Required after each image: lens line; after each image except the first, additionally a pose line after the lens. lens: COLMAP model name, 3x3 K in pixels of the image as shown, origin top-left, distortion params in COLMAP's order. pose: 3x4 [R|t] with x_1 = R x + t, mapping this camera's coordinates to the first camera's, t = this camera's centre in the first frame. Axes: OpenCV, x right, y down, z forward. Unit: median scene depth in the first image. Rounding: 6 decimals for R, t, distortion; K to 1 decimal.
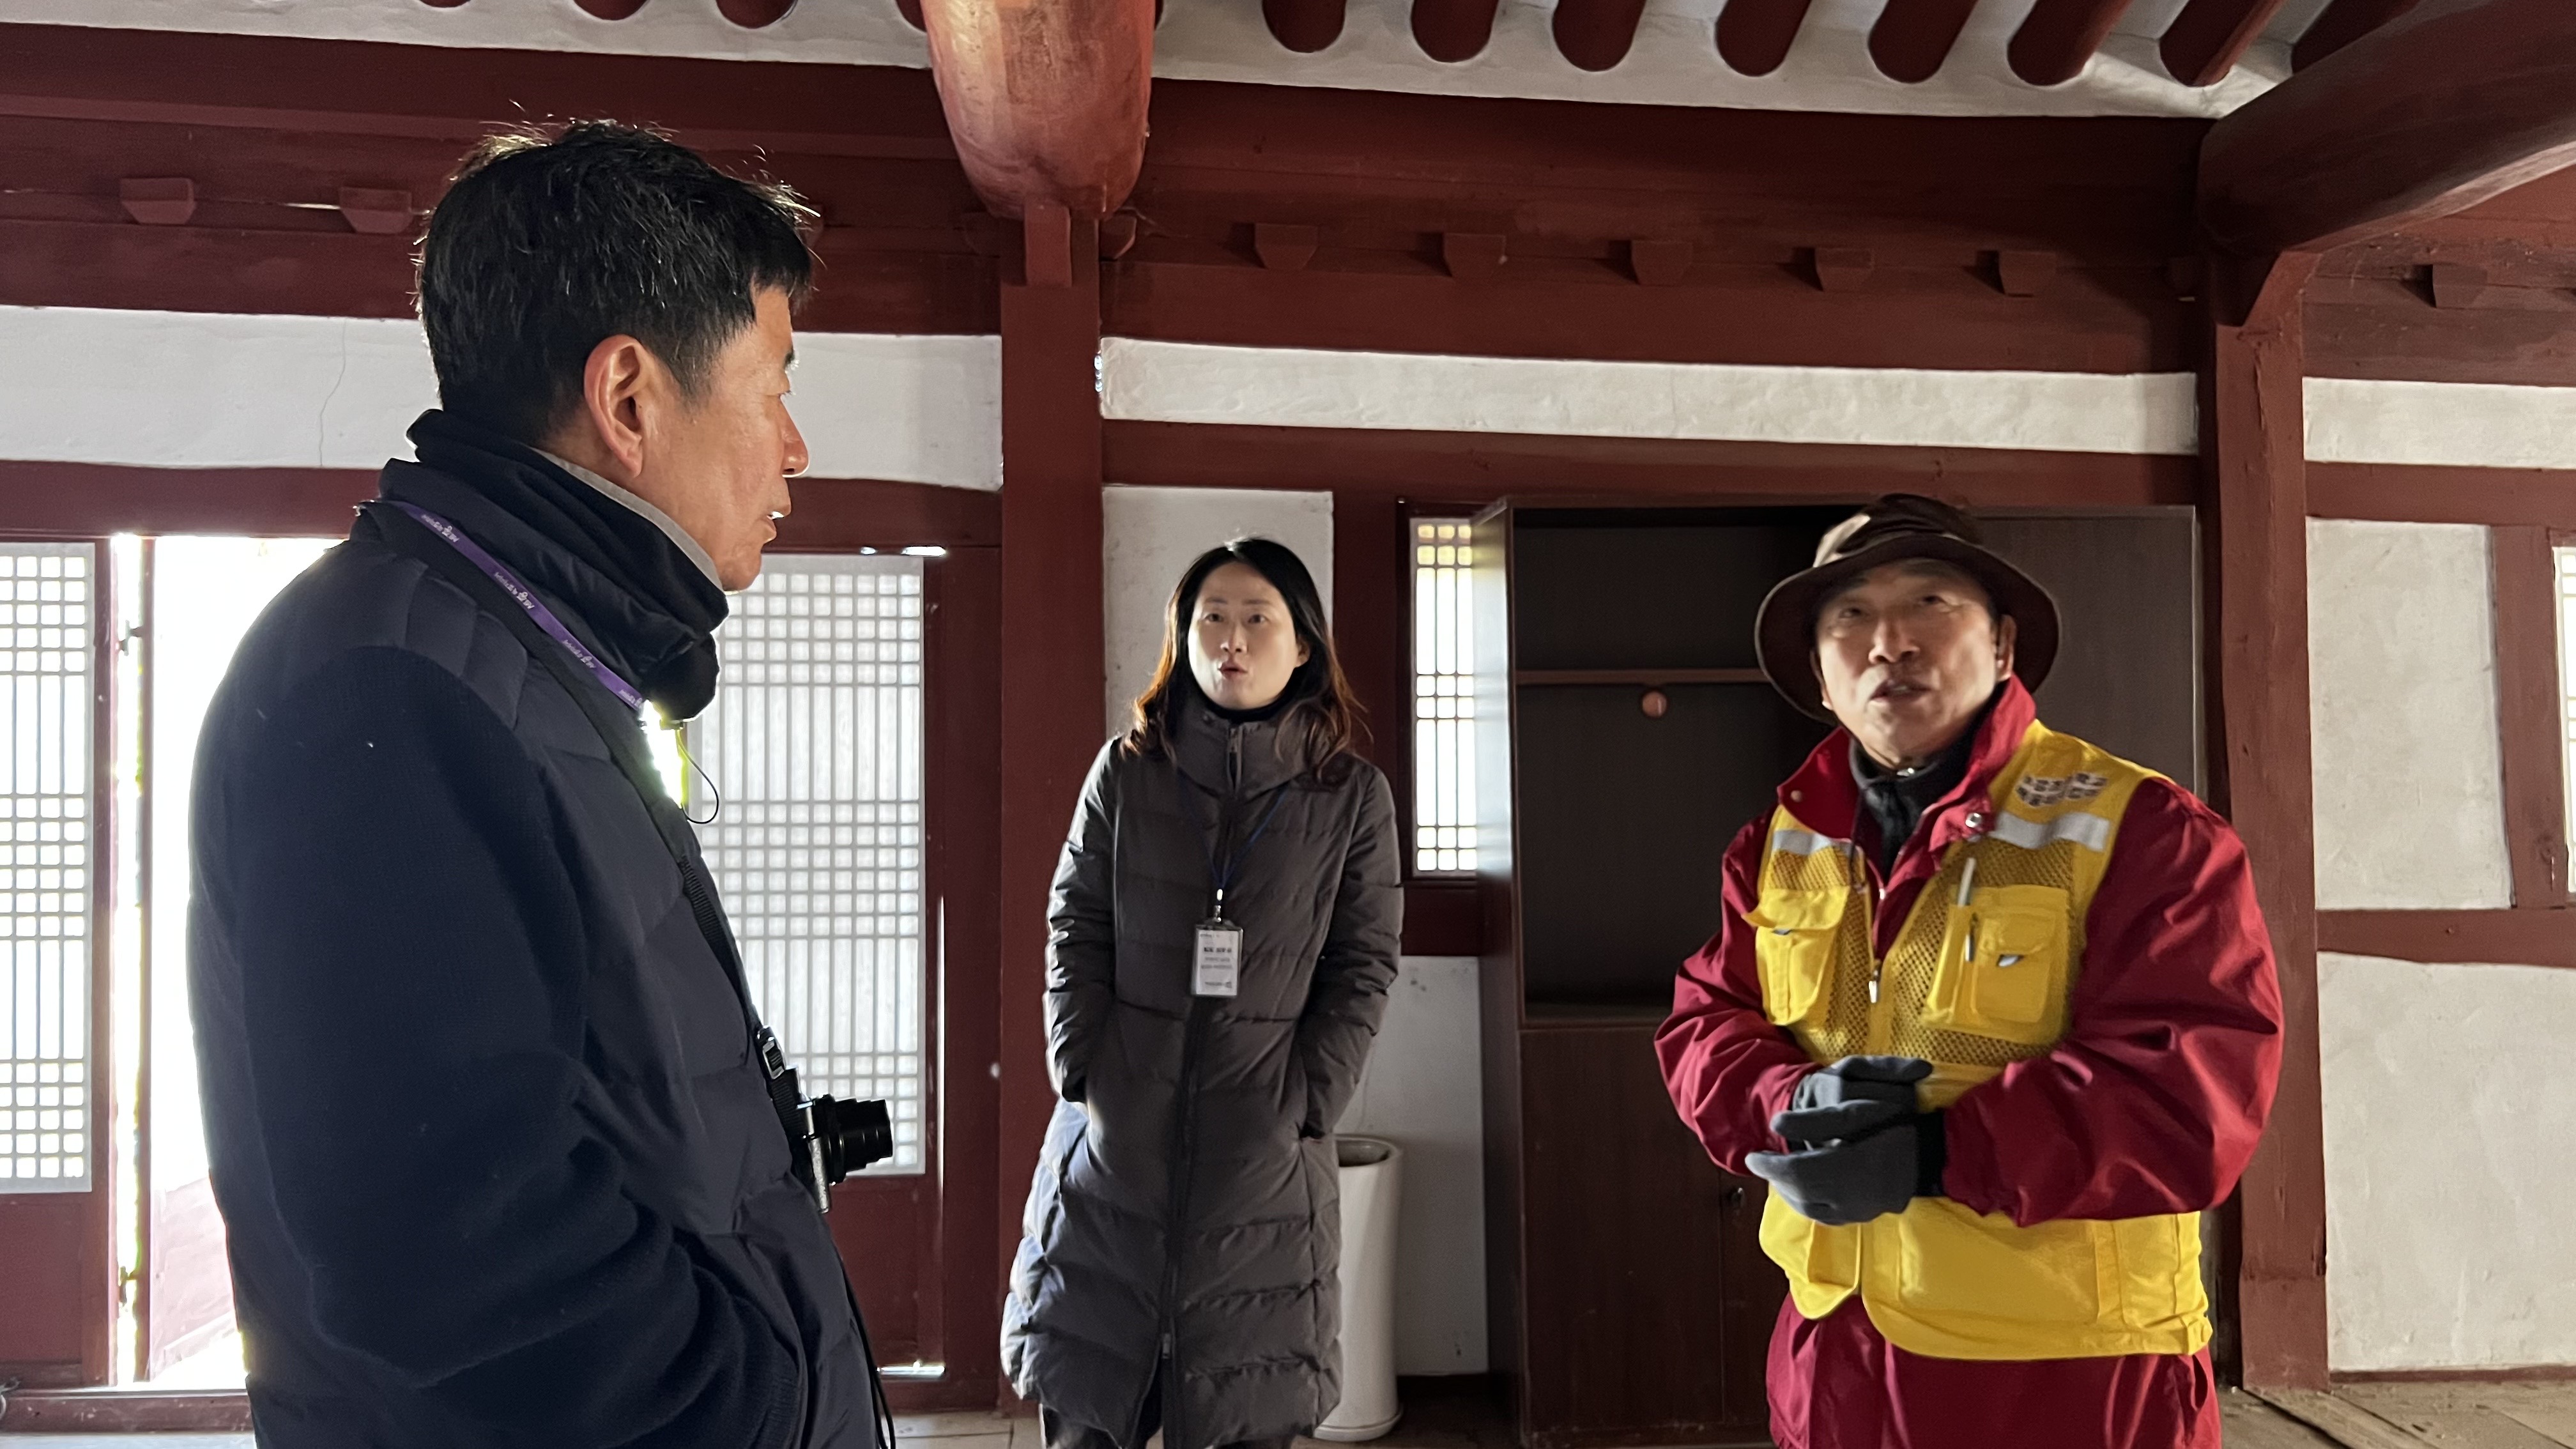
lens RADIAL K [[1911.2, 0, 1280.0], [0, 1911.2, 726.6], [0, 0, 1]] dist [0.117060, -0.138559]
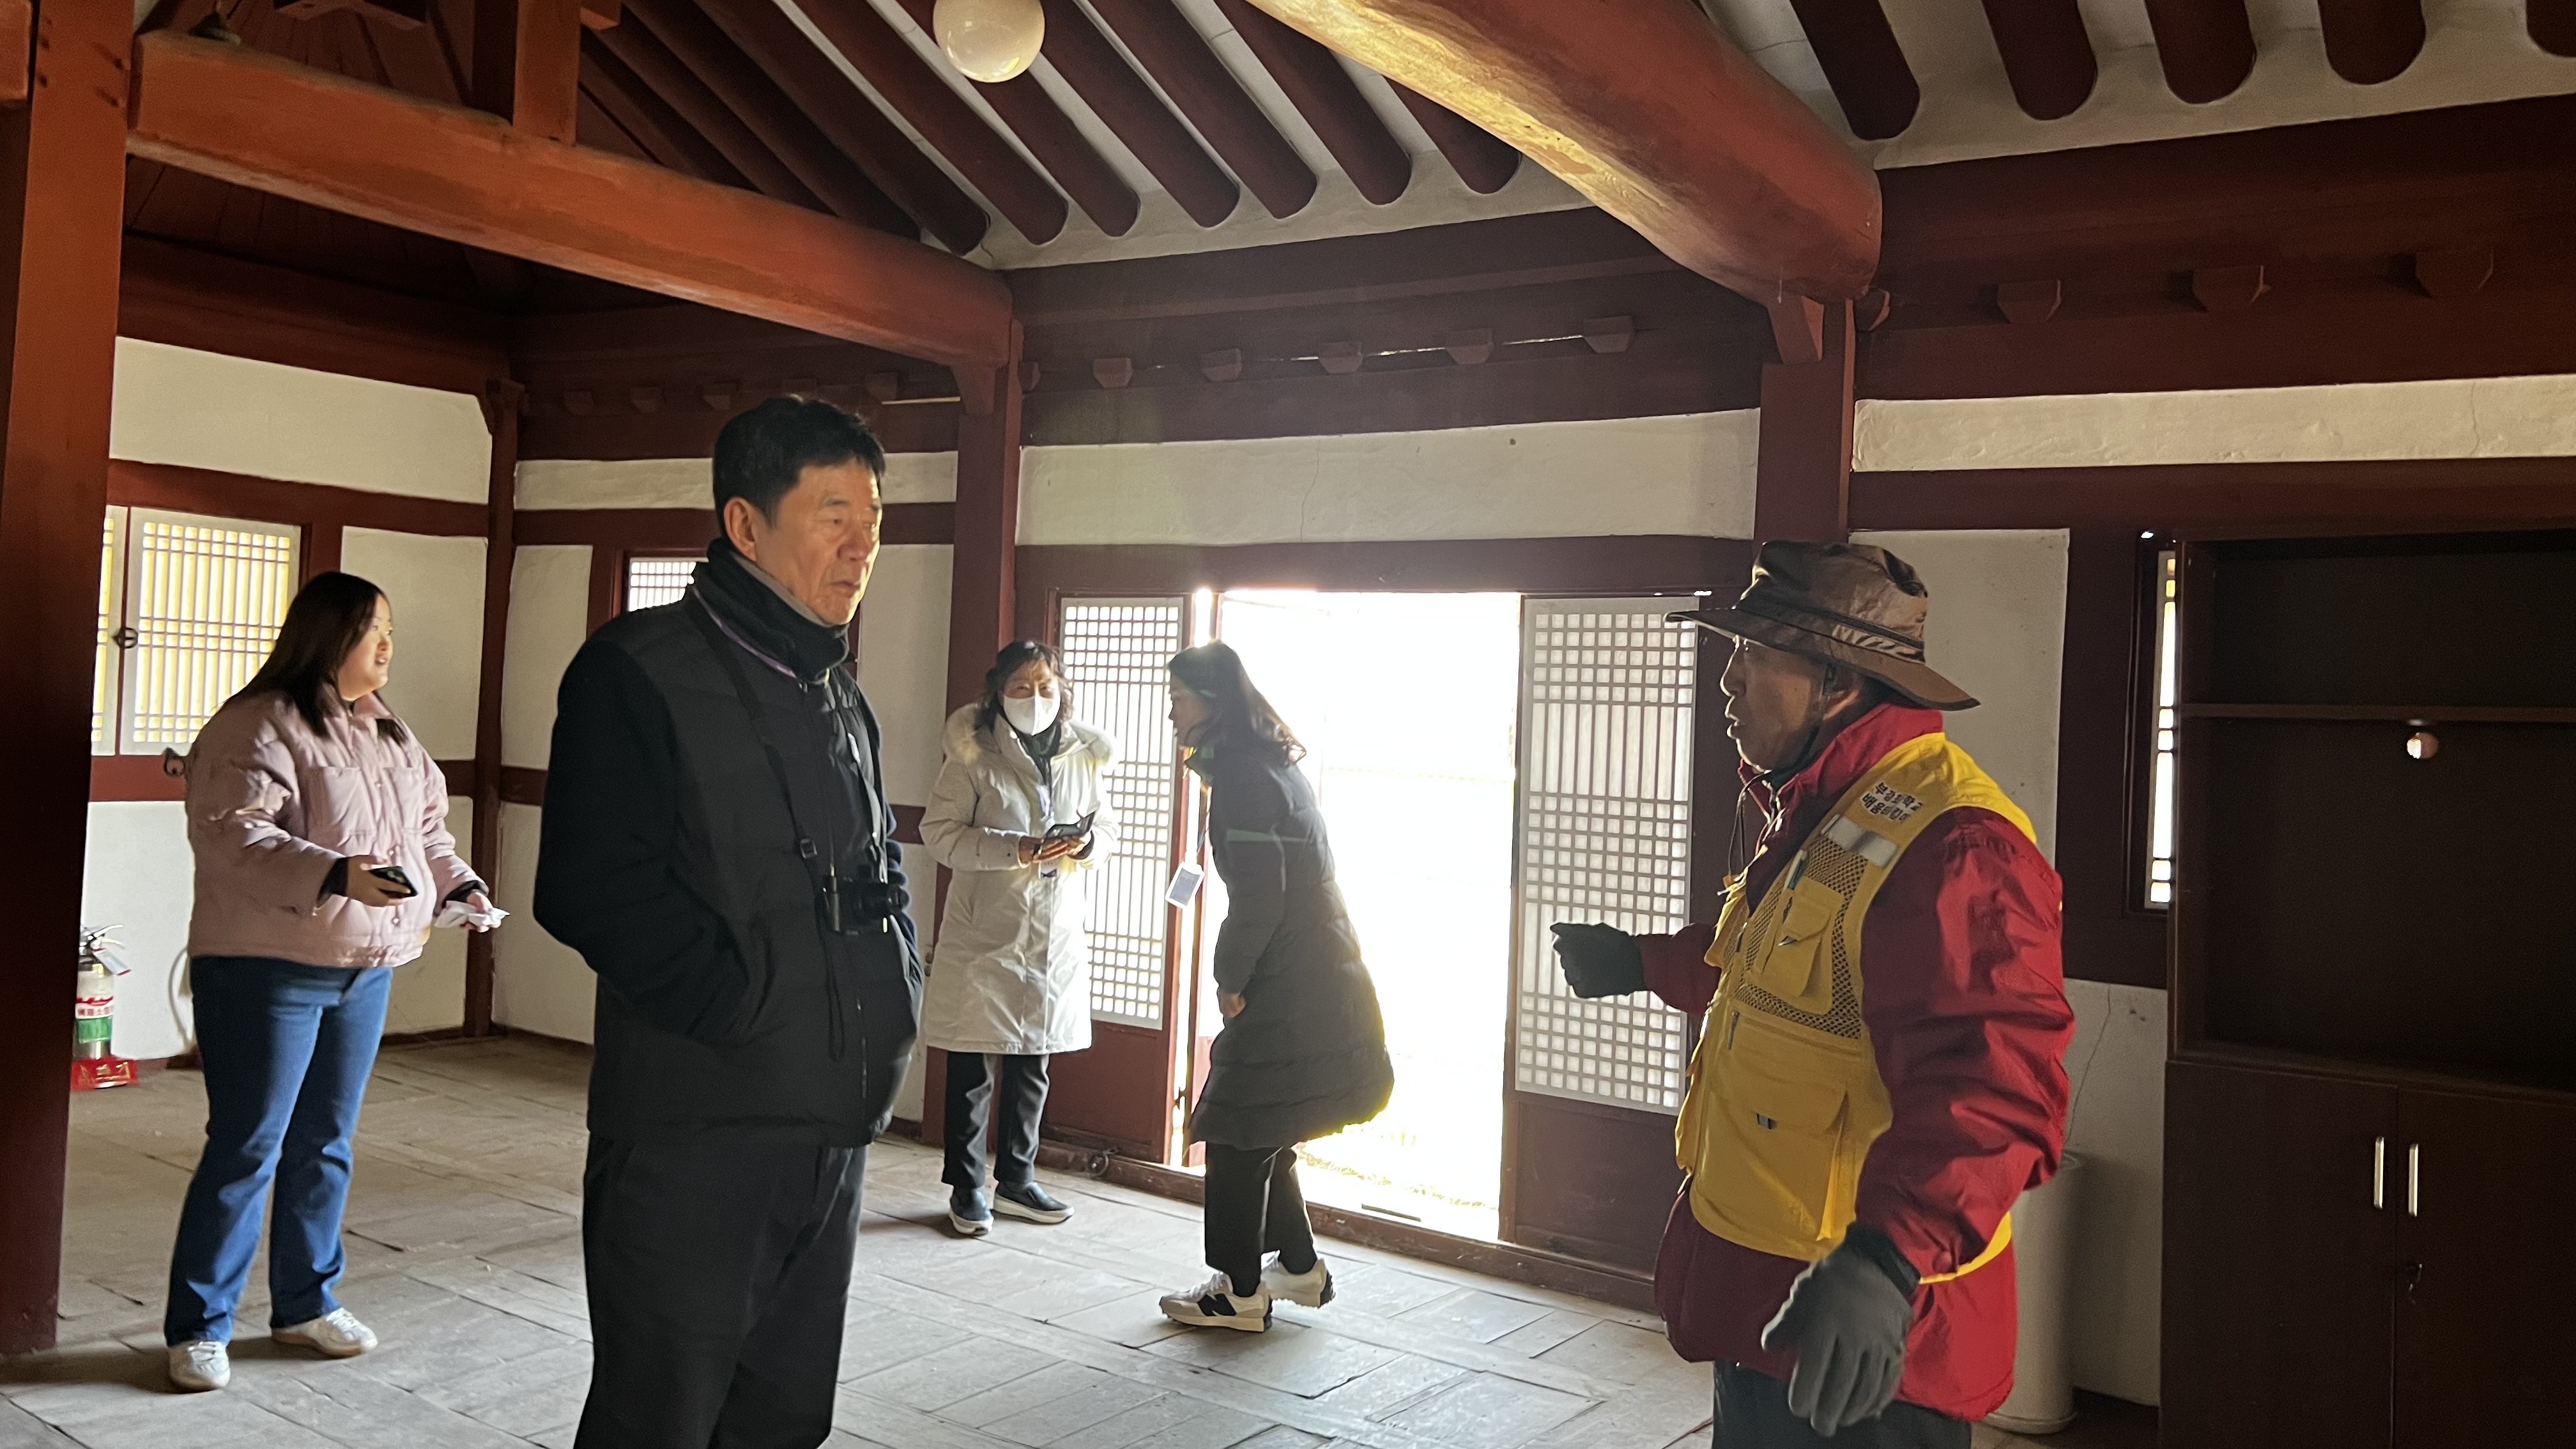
lens RADIAL K [[1892.6, 0, 1294.5], [0, 1892.6, 727.1], [0, 0, 1]] dist [0.117424, -0.138561]
pose [[0.781831, 0.031228, -0.622708, 0.367423], [-0.045354, 0.998947, -0.006849, 0.011585], [0.621839, 0.033597, 0.782424, -0.079153]]
